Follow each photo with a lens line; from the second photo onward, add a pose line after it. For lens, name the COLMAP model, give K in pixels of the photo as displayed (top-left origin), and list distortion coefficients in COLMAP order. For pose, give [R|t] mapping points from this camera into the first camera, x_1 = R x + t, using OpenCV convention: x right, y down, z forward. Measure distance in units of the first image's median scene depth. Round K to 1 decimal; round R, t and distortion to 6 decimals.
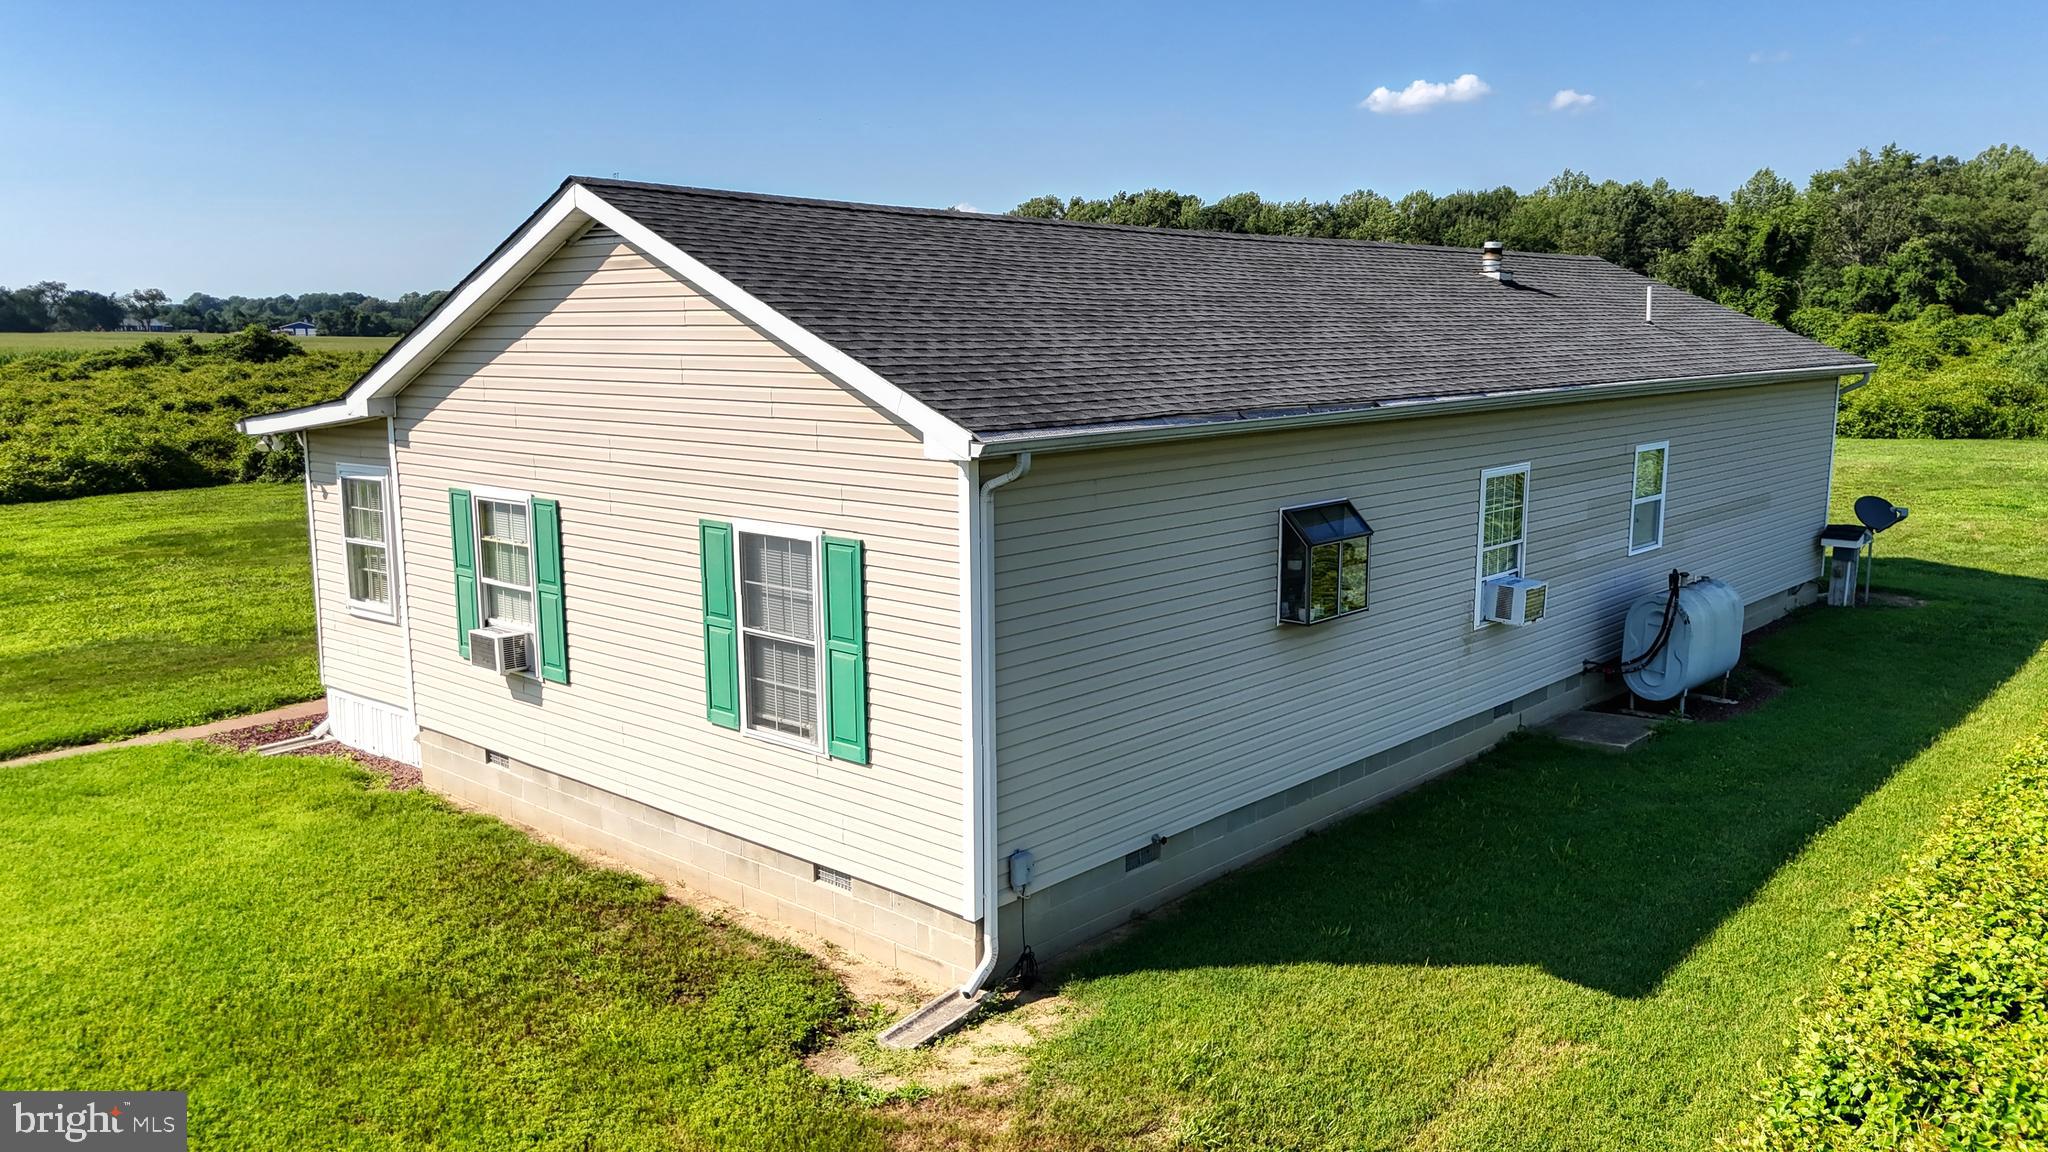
lens RADIAL K [[1517.4, 0, 1024.0], [0, 1517.4, 576.0], [0, 0, 1]] dist [0.087308, -0.102132]
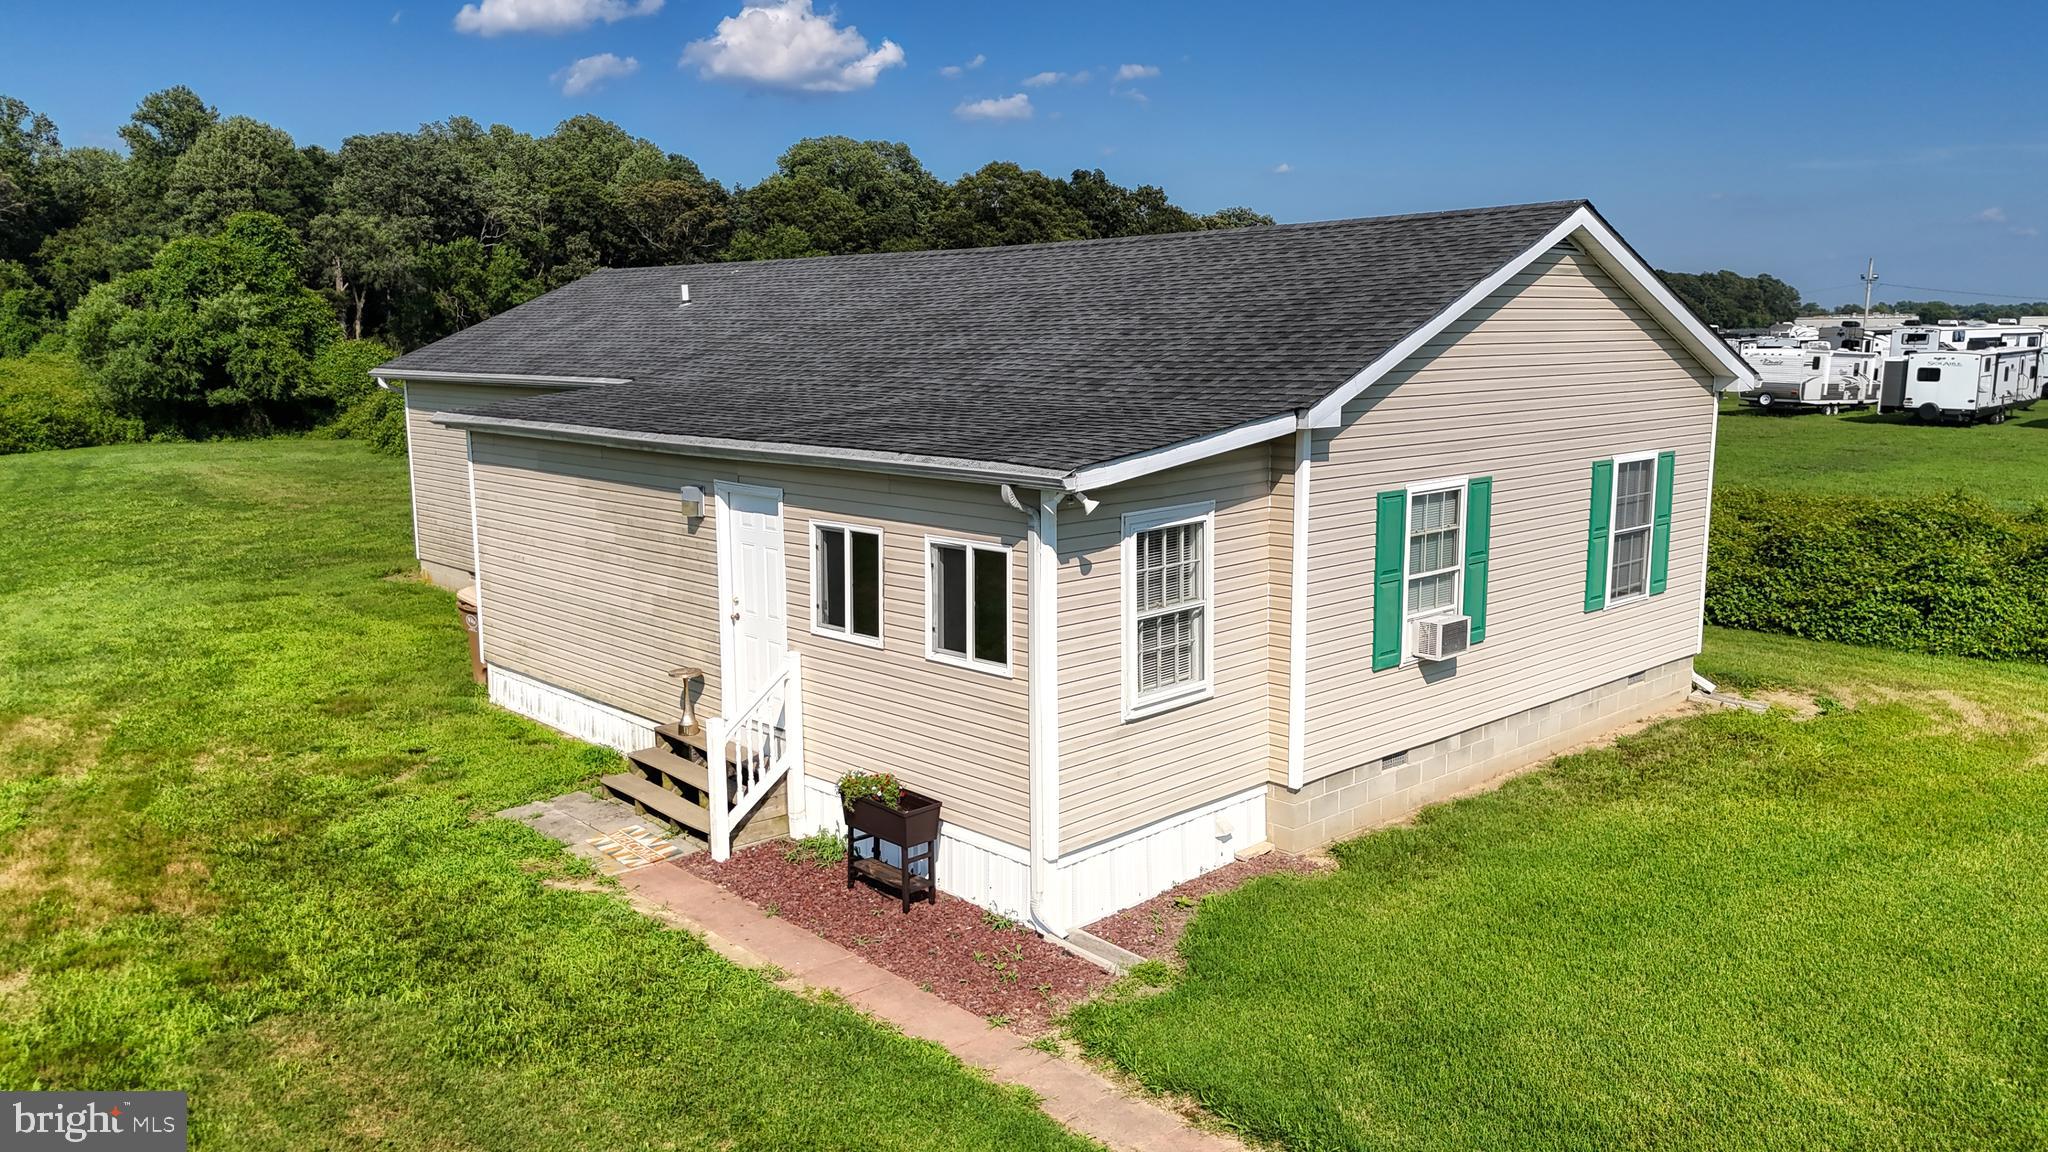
lens RADIAL K [[1528.5, 0, 1027.9], [0, 1528.5, 582.3], [0, 0, 1]] dist [0.082538, -0.107177]
pose [[0.056712, -0.154384, 0.986382, -1.111970], [0.166697, 0.975568, 0.143107, -0.146846], [-0.984376, 0.156311, 0.081062, 0.960458]]
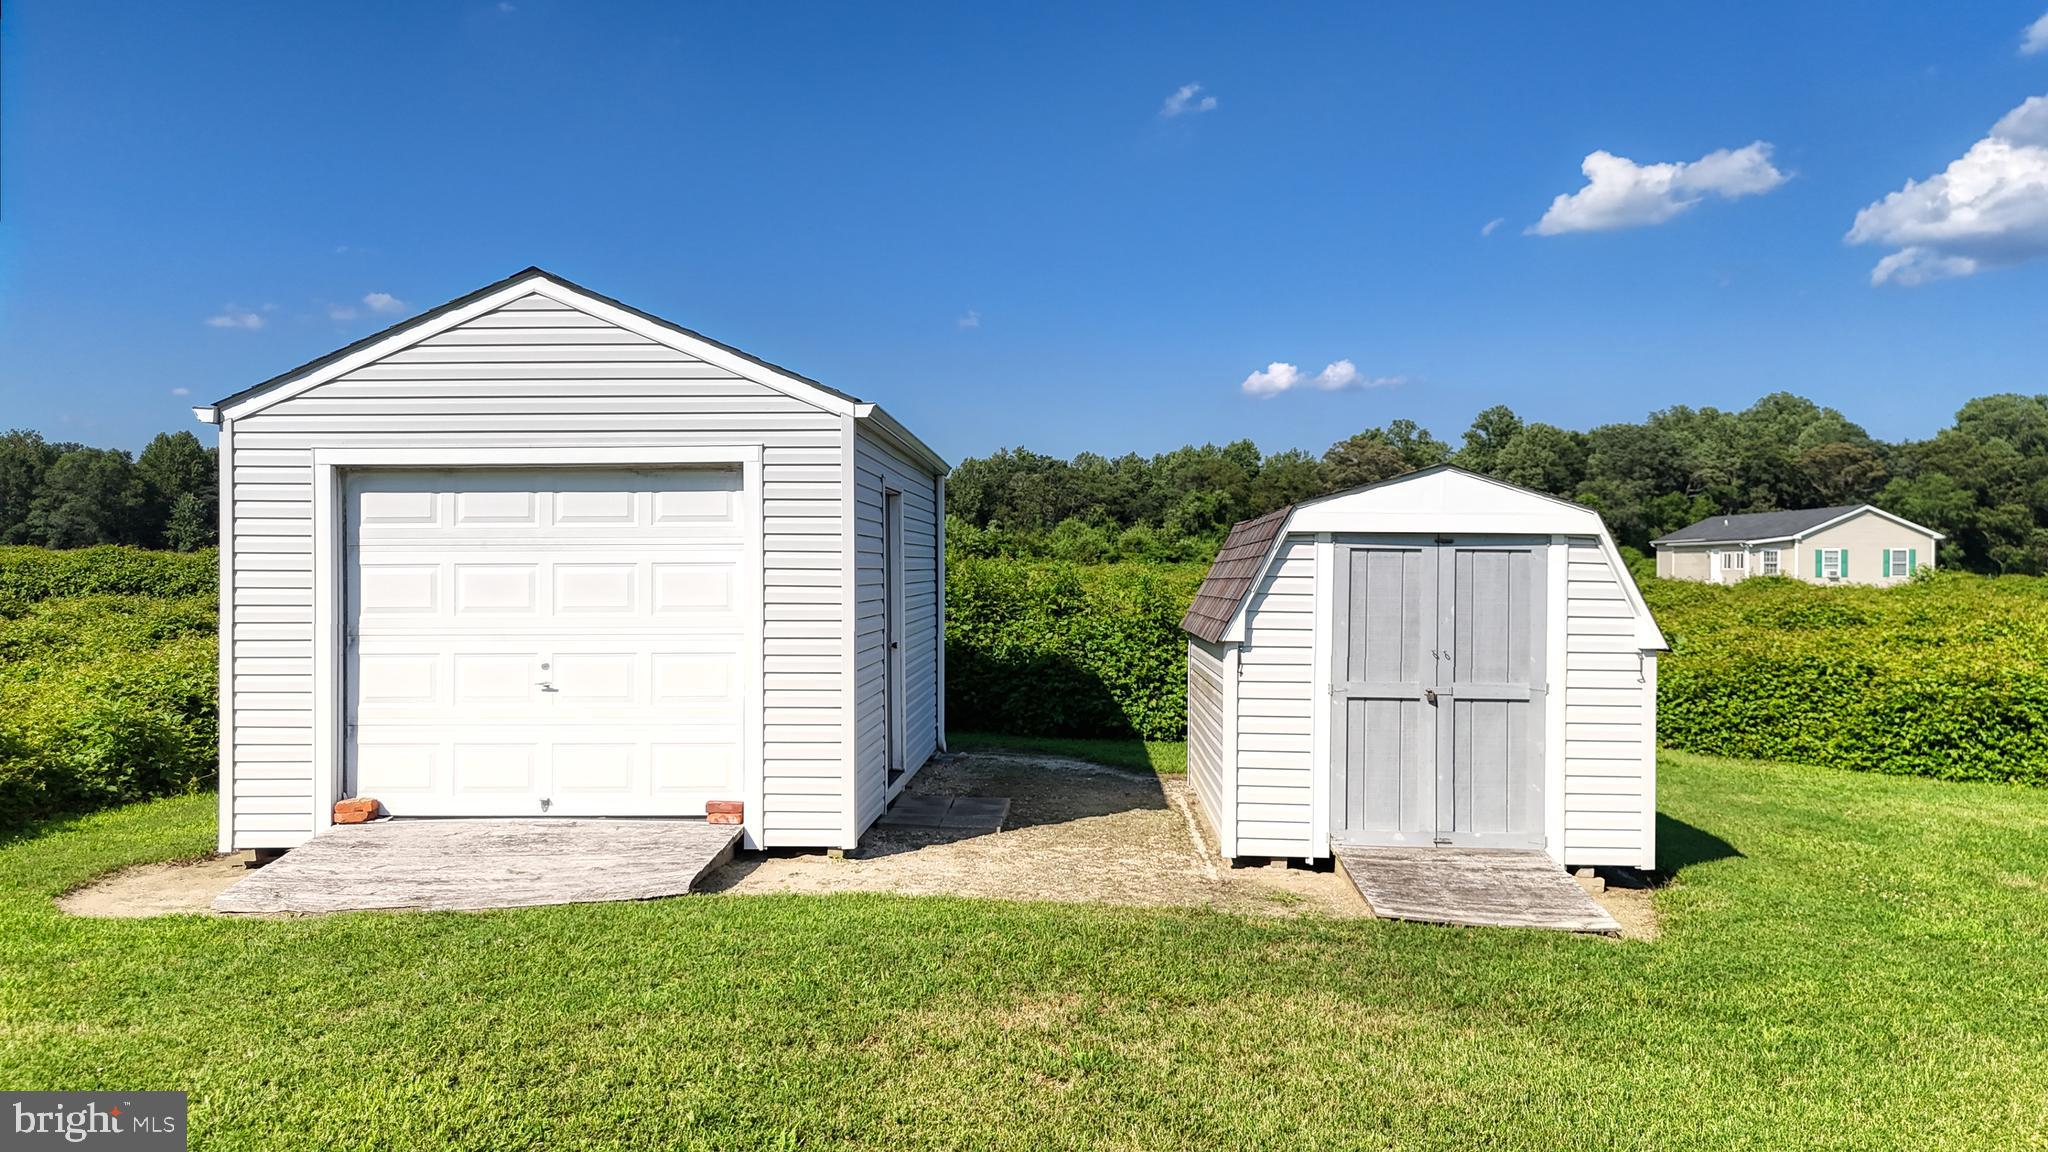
lens RADIAL K [[1507.2, 0, 1041.9], [0, 1507.2, 583.5], [0, 0, 1]] dist [0.050310, -0.003946]
pose [[0.712398, 0.003002, 0.701769, -5.819761], [0.105578, 0.988151, -0.111403, 0.364859], [-0.693788, 0.153455, 0.703640, -0.967417]]
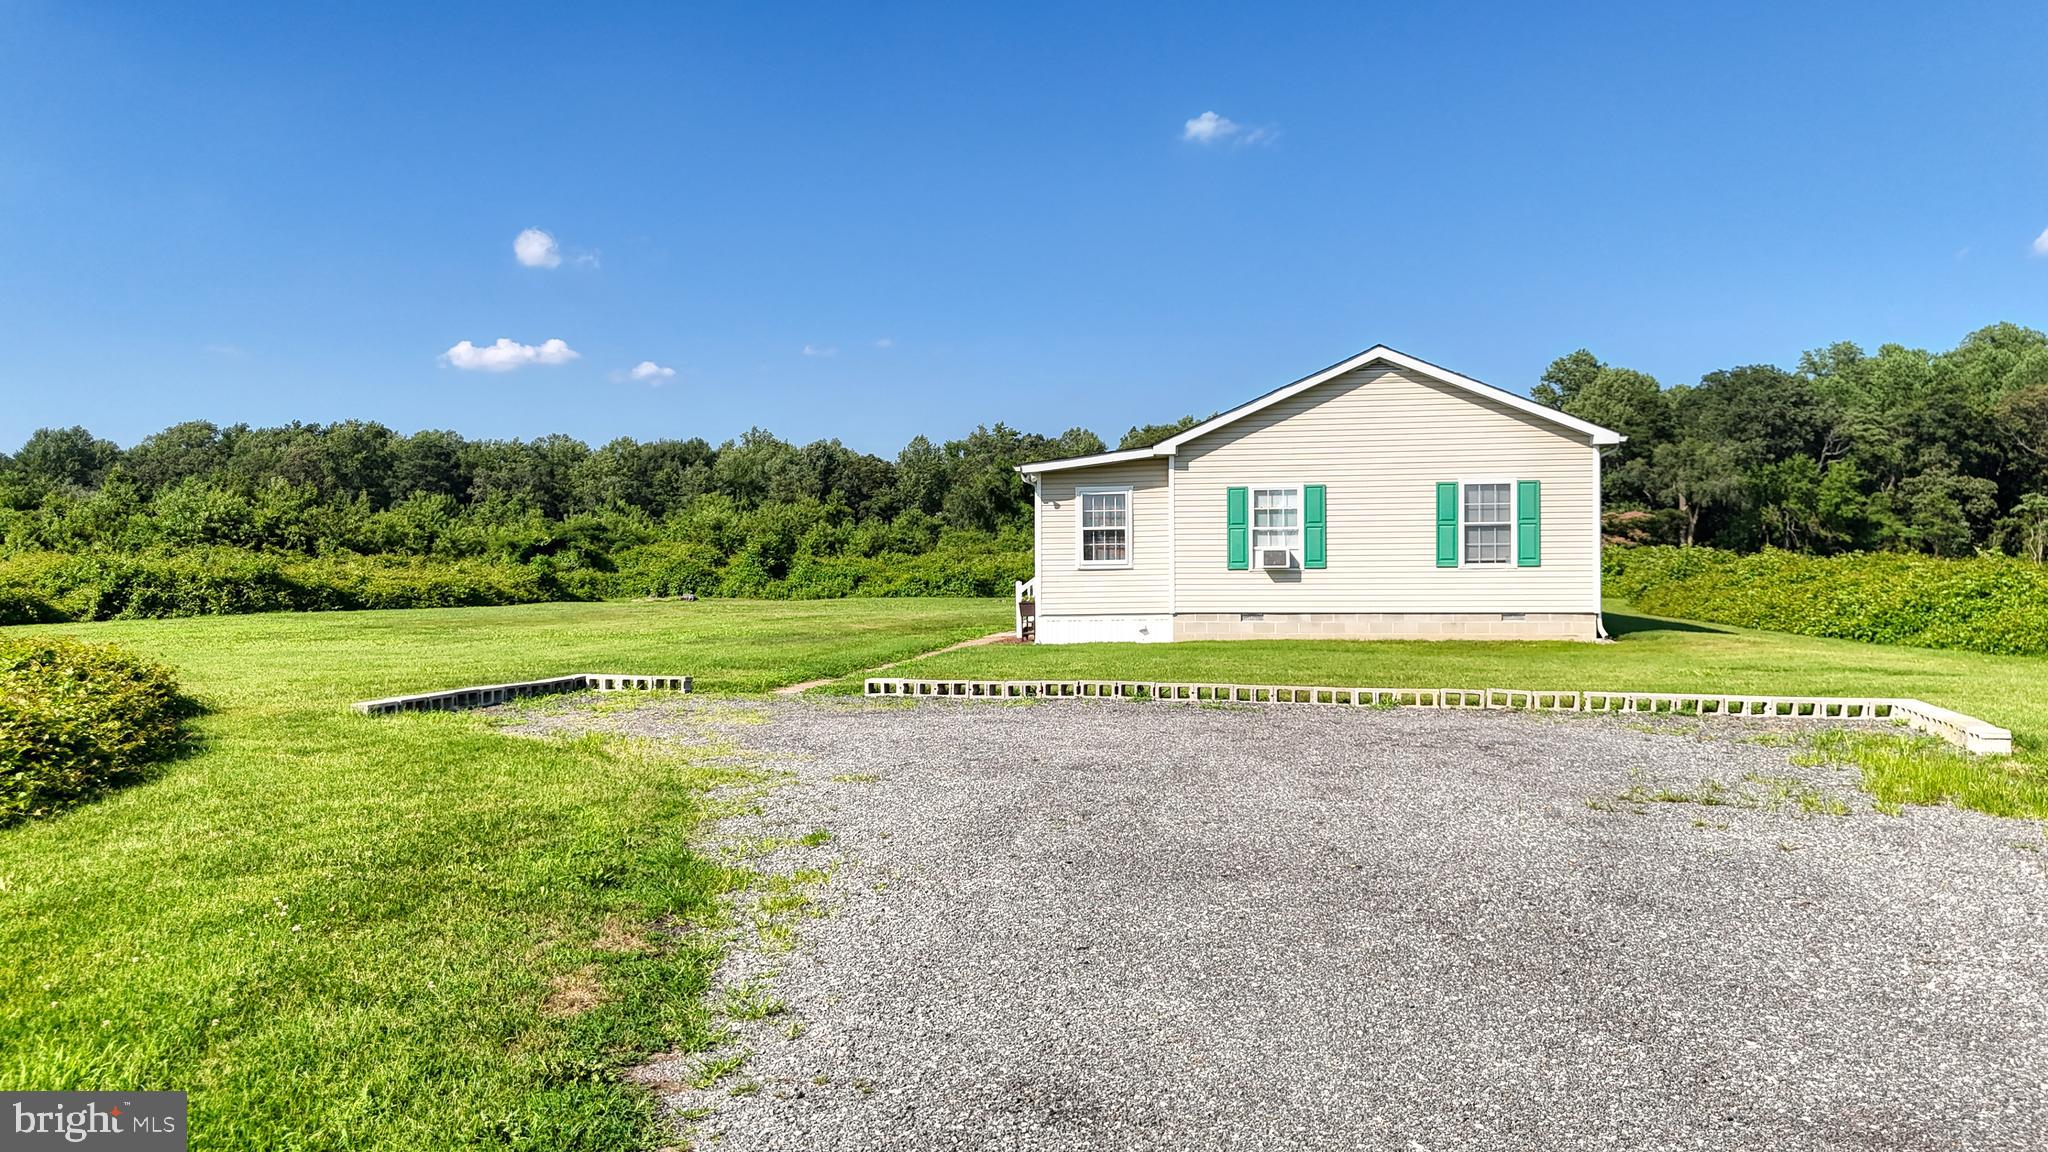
lens RADIAL K [[1528.5, 0, 1027.9], [0, 1528.5, 582.3], [0, 0, 1]] dist [0.082538, -0.107177]
pose [[0.816228, -0.000976, 0.577729, -1.503149], [0.094854, 0.986655, -0.132345, 0.267183], [-0.569890, 0.162824, 0.805428, -0.415445]]
